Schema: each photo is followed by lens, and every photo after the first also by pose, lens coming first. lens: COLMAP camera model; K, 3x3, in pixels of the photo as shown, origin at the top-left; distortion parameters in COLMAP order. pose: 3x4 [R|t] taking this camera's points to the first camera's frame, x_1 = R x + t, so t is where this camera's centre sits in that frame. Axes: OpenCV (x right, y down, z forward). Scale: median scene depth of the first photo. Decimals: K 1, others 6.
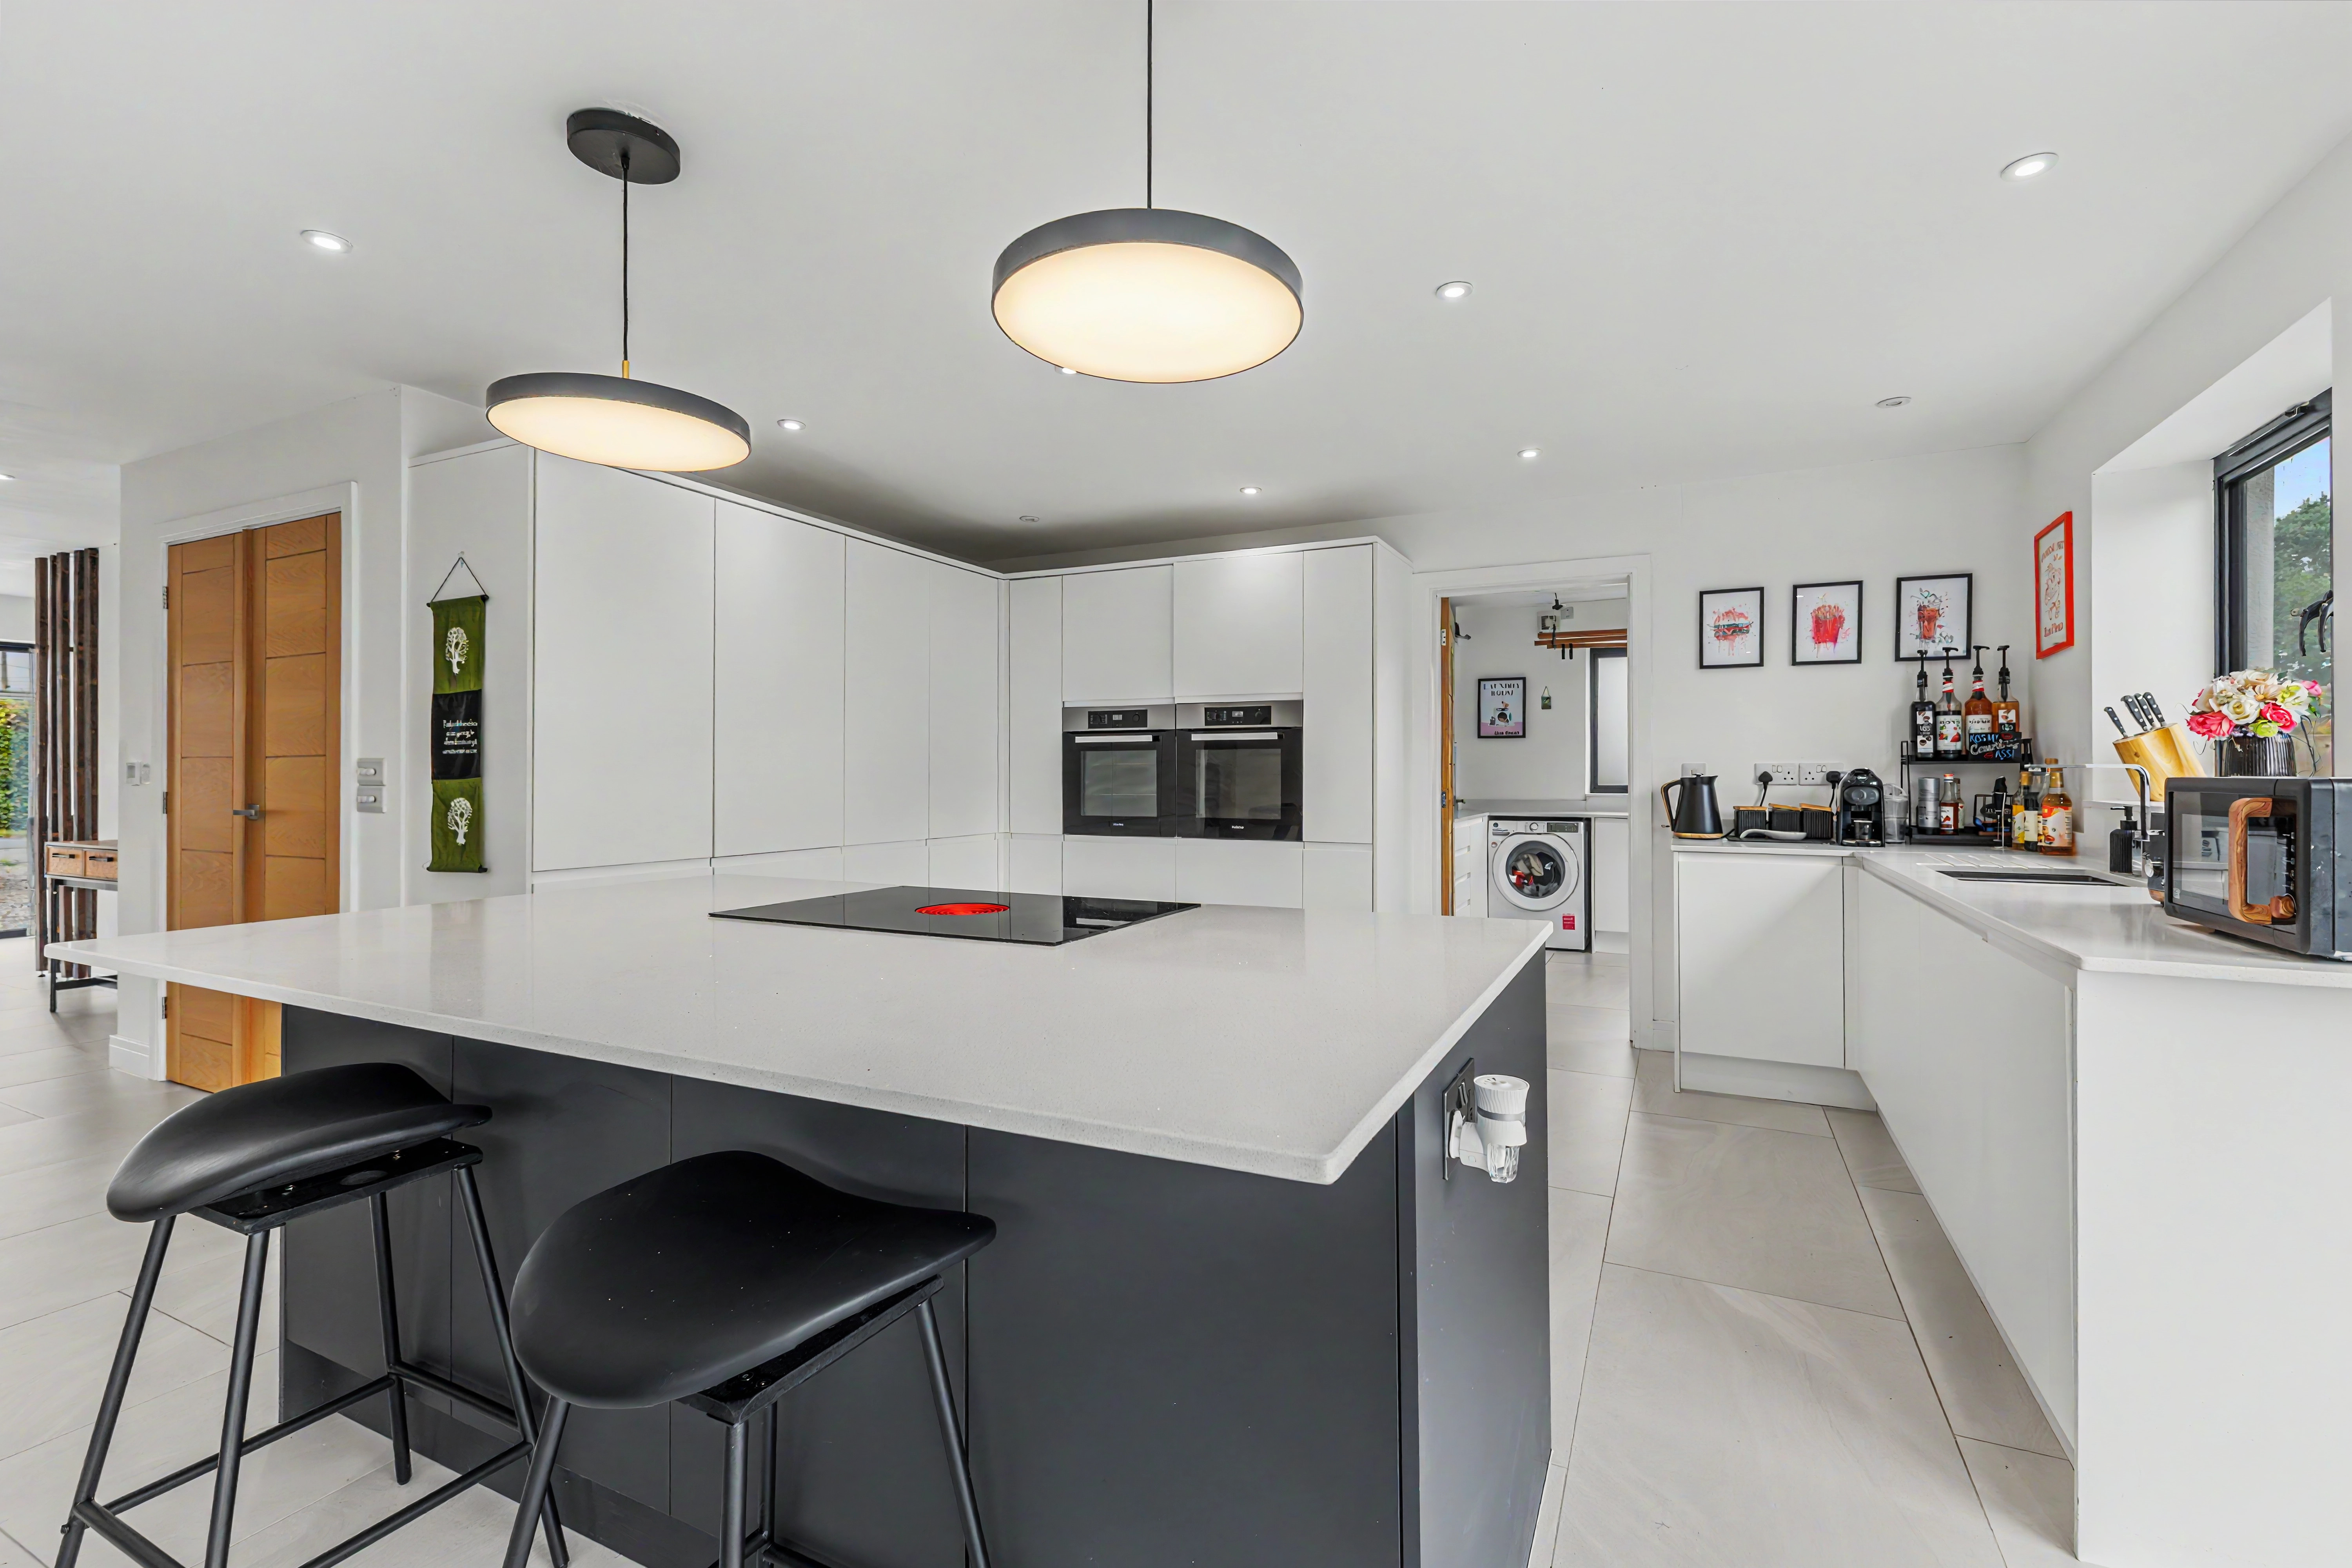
lens RADIAL K [[1019.2, 0, 1188.9], [0, 1019.2, 777.4], [0, 0, 1]] dist [0.002409, 0.000374]
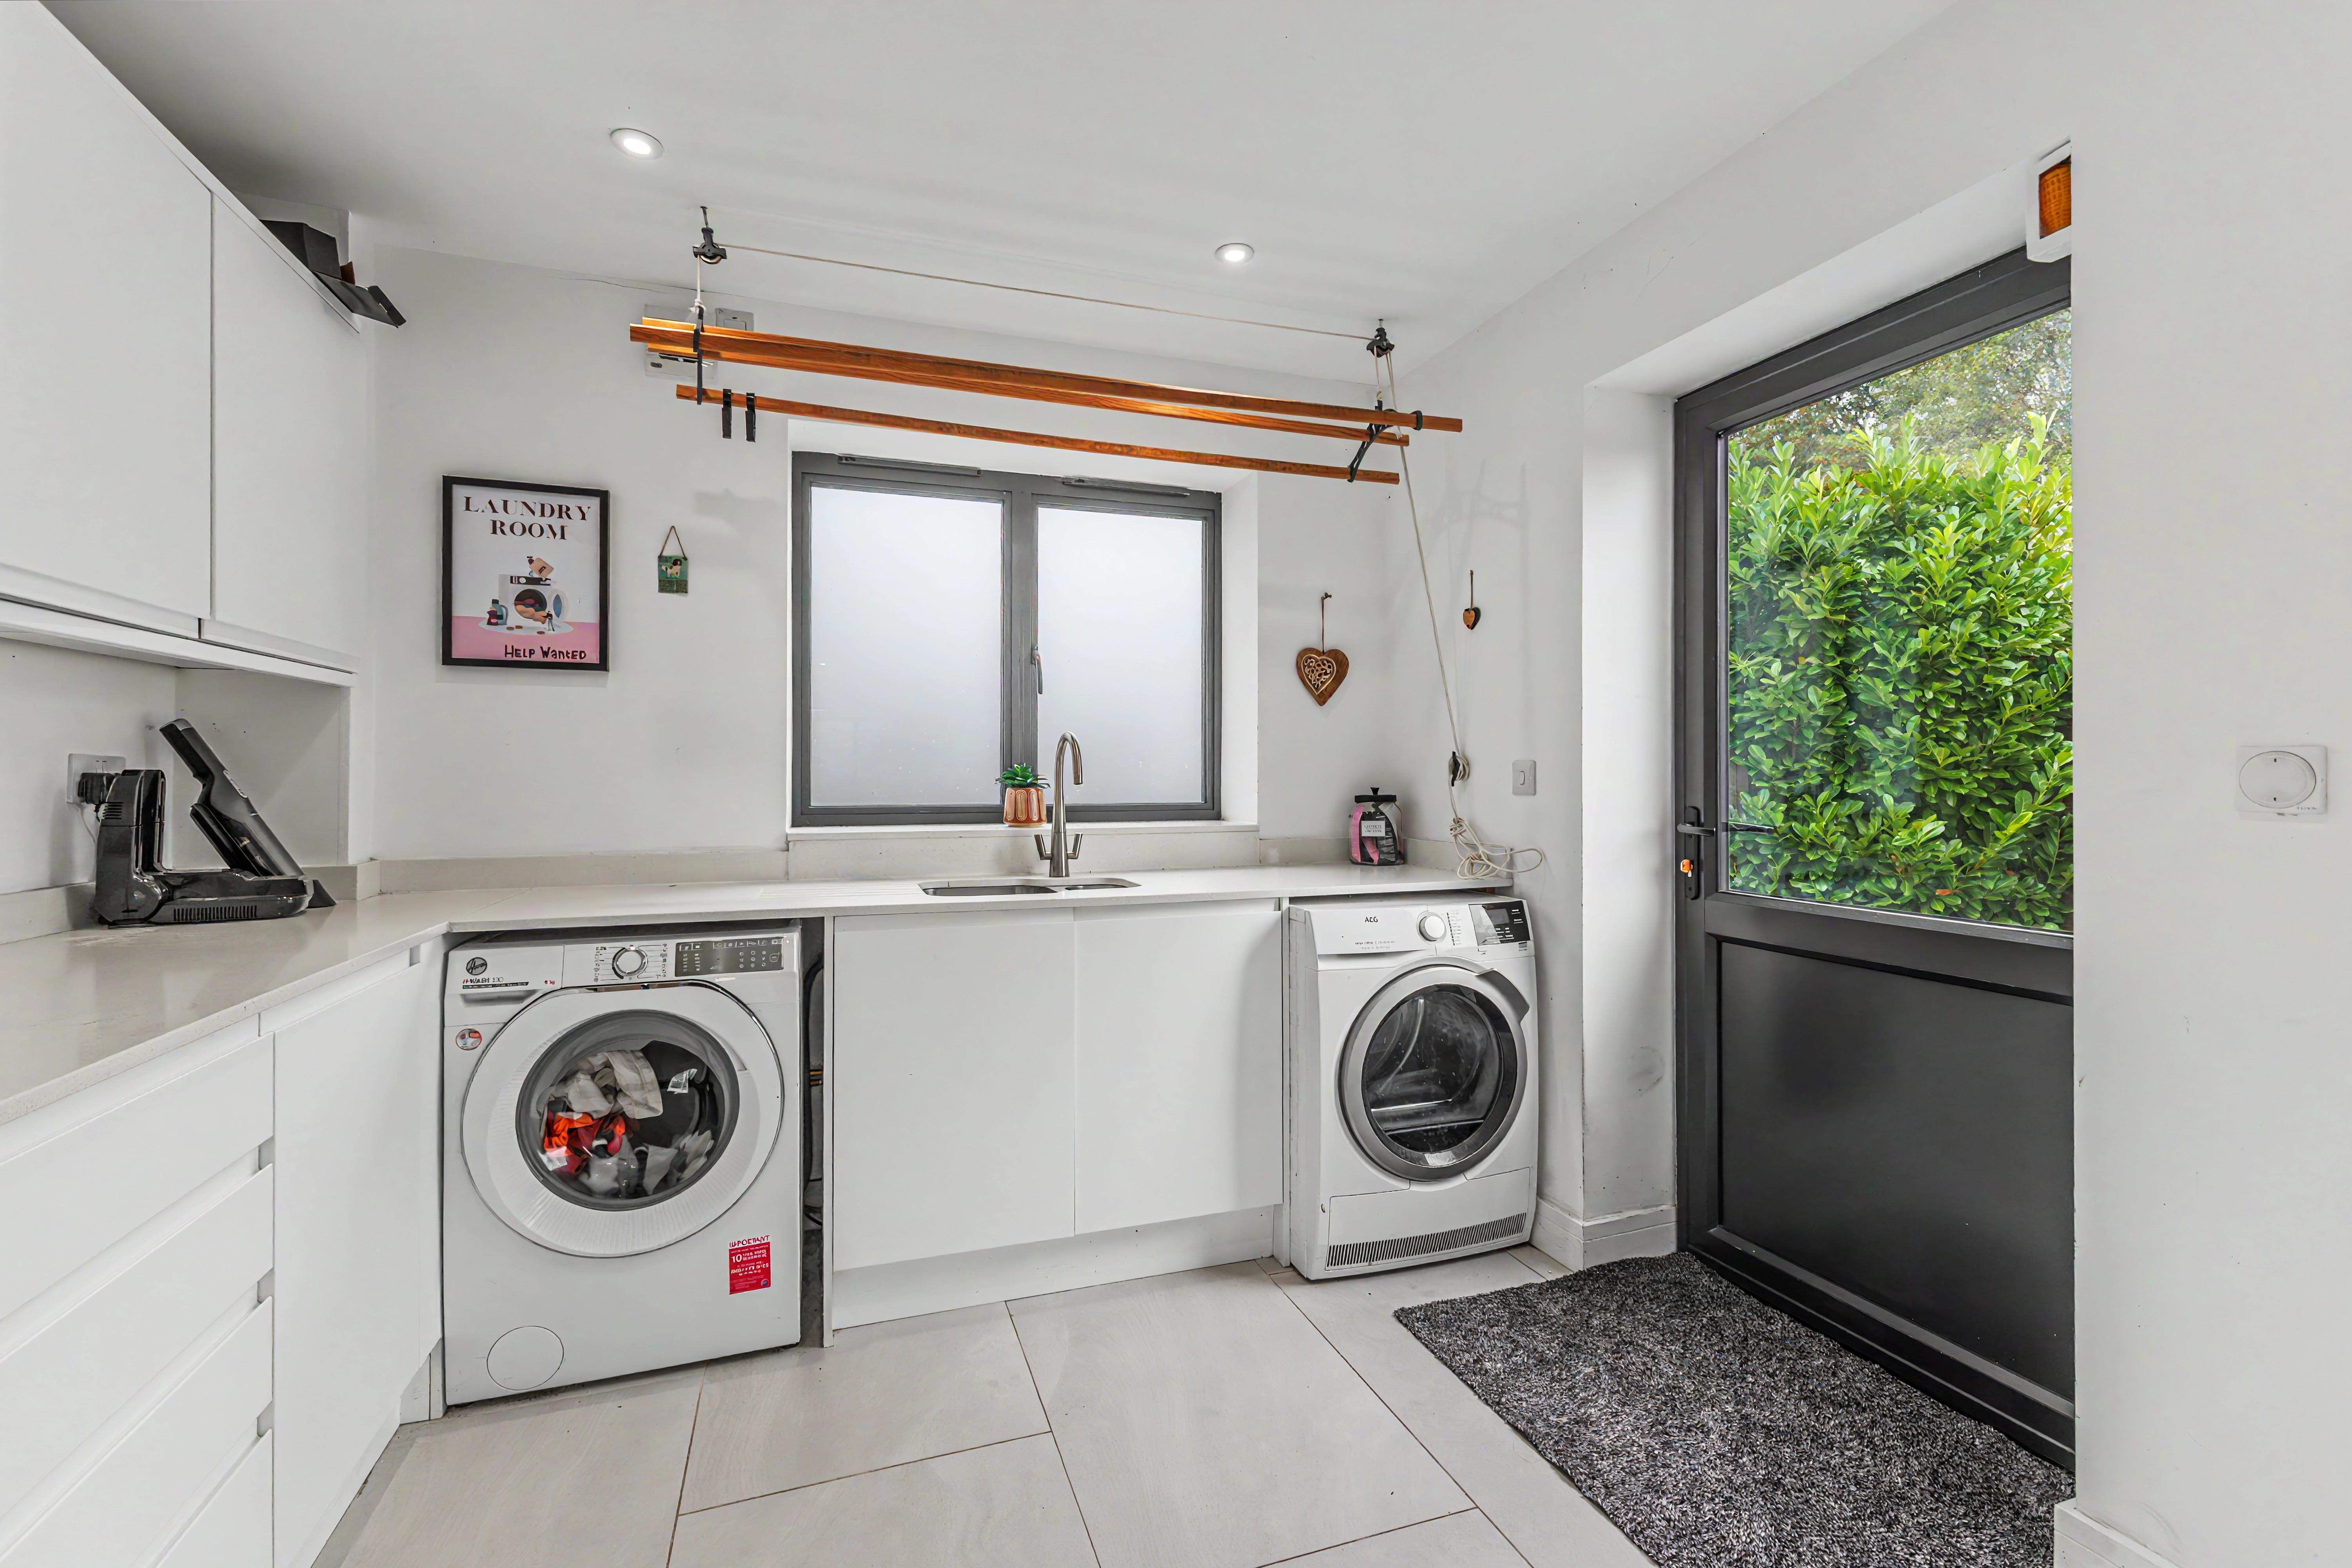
lens RADIAL K [[1019.2, 0, 1182.5], [0, 1019.2, 776.7], [0, 0, 1]] dist [0.002409, 0.000374]
pose [[0.697885, 0.001606, 0.716208, 0.246891], [0.001859, 0.999990, -0.004054, -0.002812], [-0.716208, 0.004161, 0.697875, 0.702082]]
